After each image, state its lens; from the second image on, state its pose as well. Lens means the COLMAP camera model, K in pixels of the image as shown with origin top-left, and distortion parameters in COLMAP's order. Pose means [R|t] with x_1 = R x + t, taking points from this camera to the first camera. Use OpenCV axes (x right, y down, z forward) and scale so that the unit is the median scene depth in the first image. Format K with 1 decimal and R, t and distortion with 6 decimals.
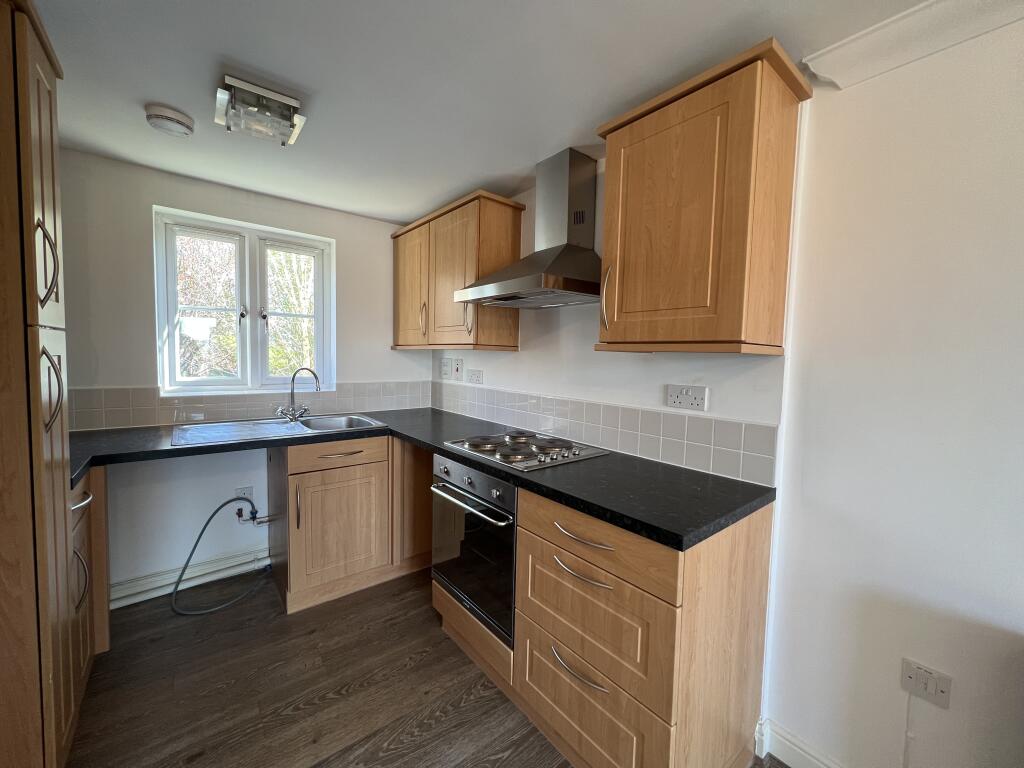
lens RADIAL K [[412.3, 0, 521.3], [0, 412.3, 382.4], [0, 0, 1]] dist [-0.000116, 0.001381]
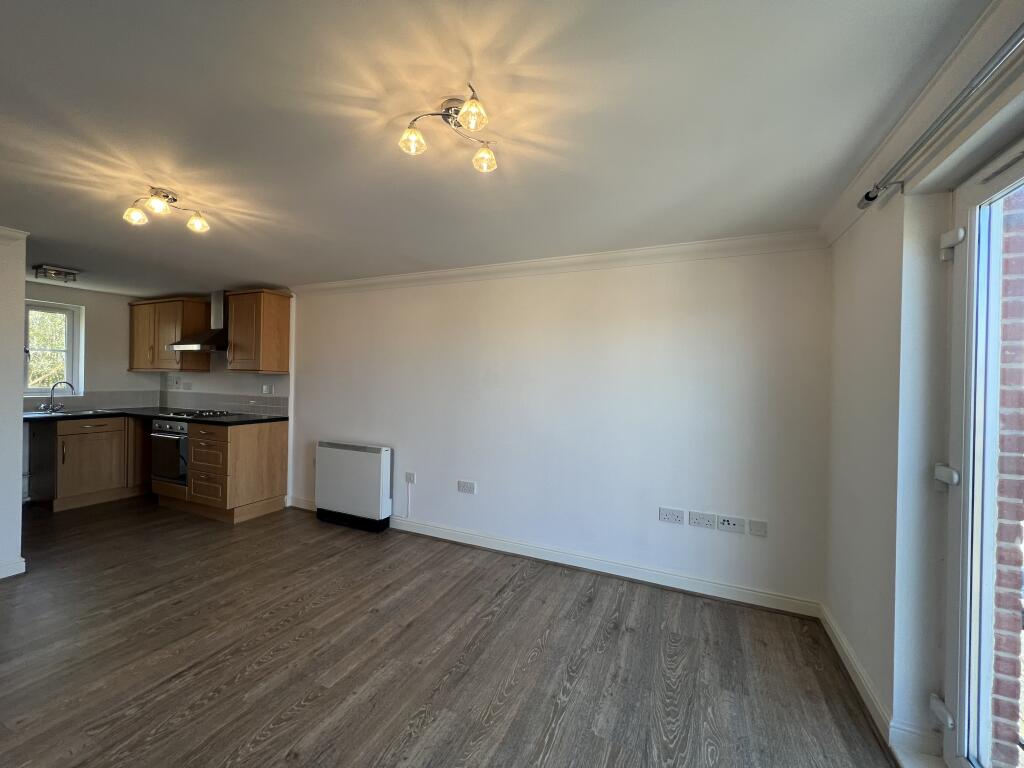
lens RADIAL K [[412.3, 0, 508.8], [0, 412.3, 380.0], [0, 0, 1]] dist [-0.000116, 0.001381]
pose [[0.902795, -0.008181, 0.429993, 0.405629], [0.030055, 0.998575, -0.044103, 0.085956], [-0.429019, 0.052739, 0.901754, -1.314791]]
